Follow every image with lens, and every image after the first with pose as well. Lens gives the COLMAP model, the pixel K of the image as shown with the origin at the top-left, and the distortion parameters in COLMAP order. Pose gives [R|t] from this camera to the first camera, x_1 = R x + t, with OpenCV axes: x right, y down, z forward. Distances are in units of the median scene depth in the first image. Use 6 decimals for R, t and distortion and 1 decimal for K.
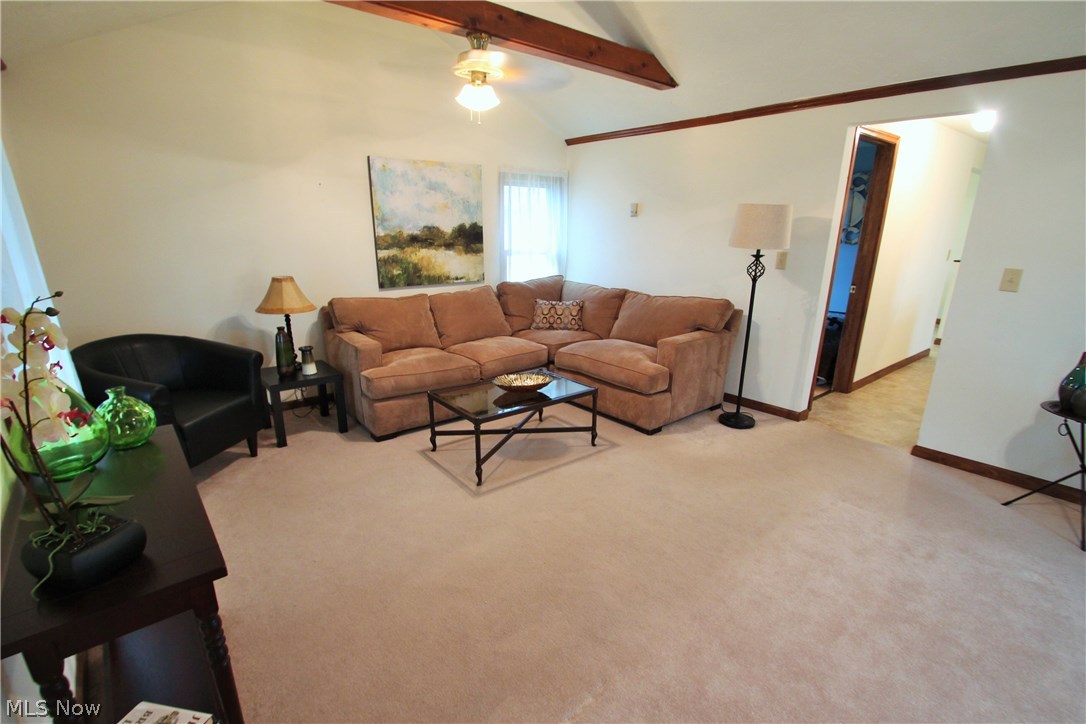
lens RADIAL K [[506.8, 0, 542.0], [0, 506.8, 375.8], [0, 0, 1]] dist [0.014723, -0.020732]
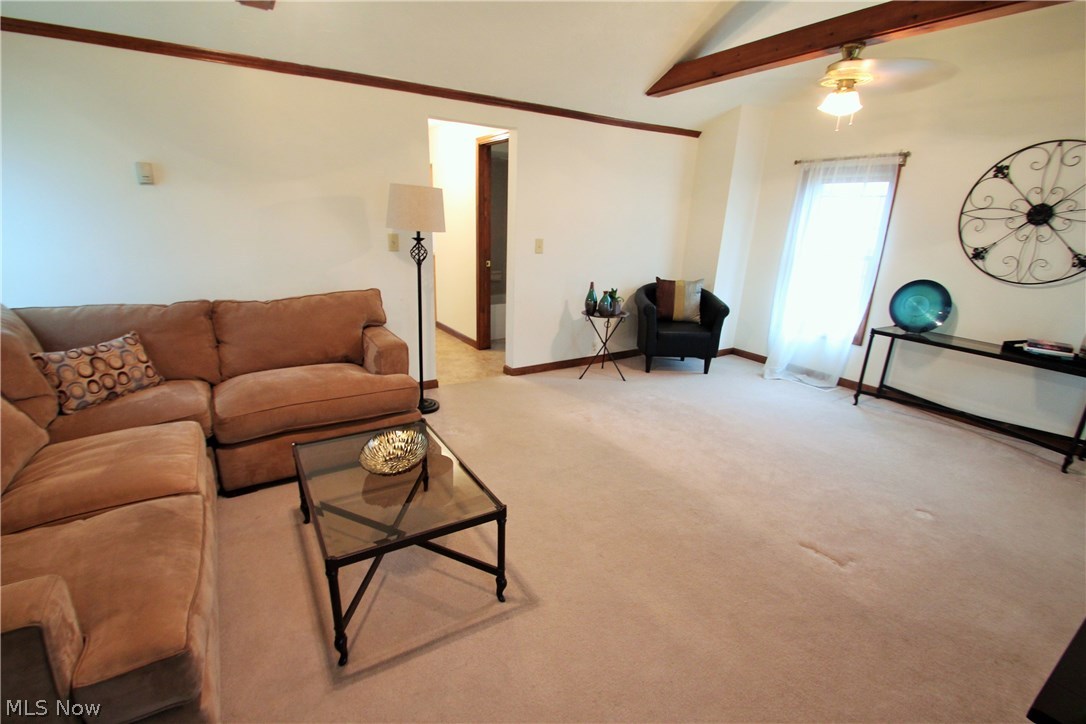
lens RADIAL K [[506.8, 0, 542.0], [0, 506.8, 375.8], [0, 0, 1]] dist [0.014723, -0.020732]
pose [[0.134076, -0.307112, 0.942182, -0.553360], [0.254300, 0.929591, 0.266820, -0.189042], [-0.957787, 0.203822, 0.202734, 0.615594]]
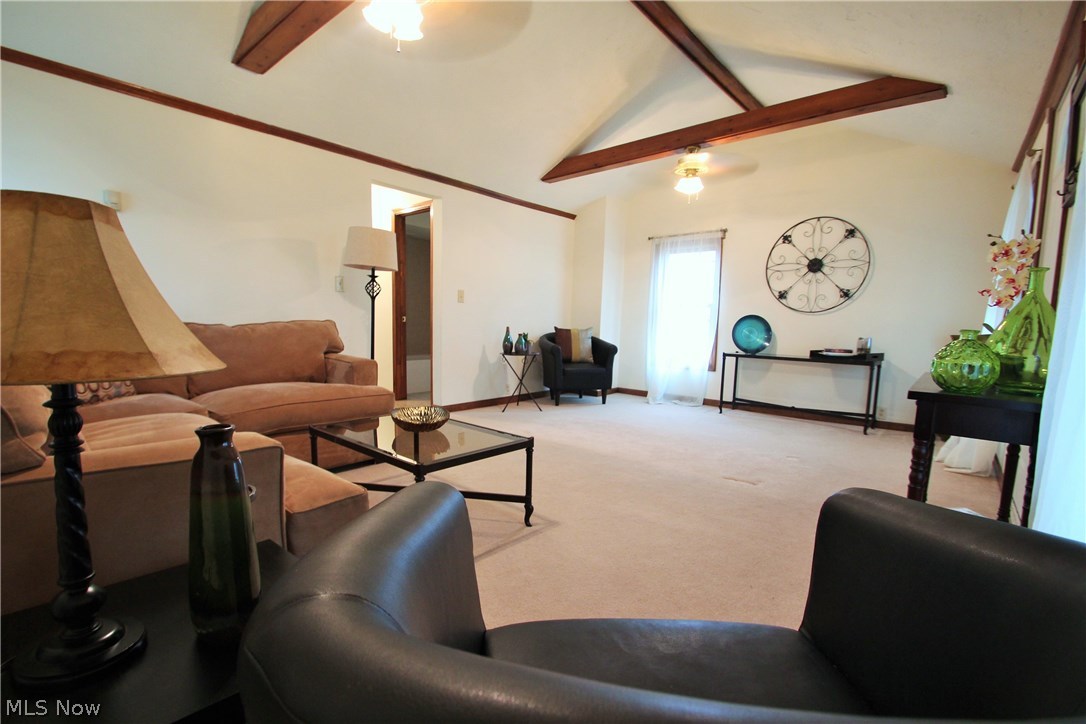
lens RADIAL K [[506.8, 0, 542.0], [0, 506.8, 375.8], [0, 0, 1]] dist [0.014723, -0.020732]
pose [[-0.164059, -0.119344, 0.979205, -0.743578], [0.260482, 0.952180, 0.159692, -0.108709], [-0.951438, 0.281264, -0.125127, 0.839141]]
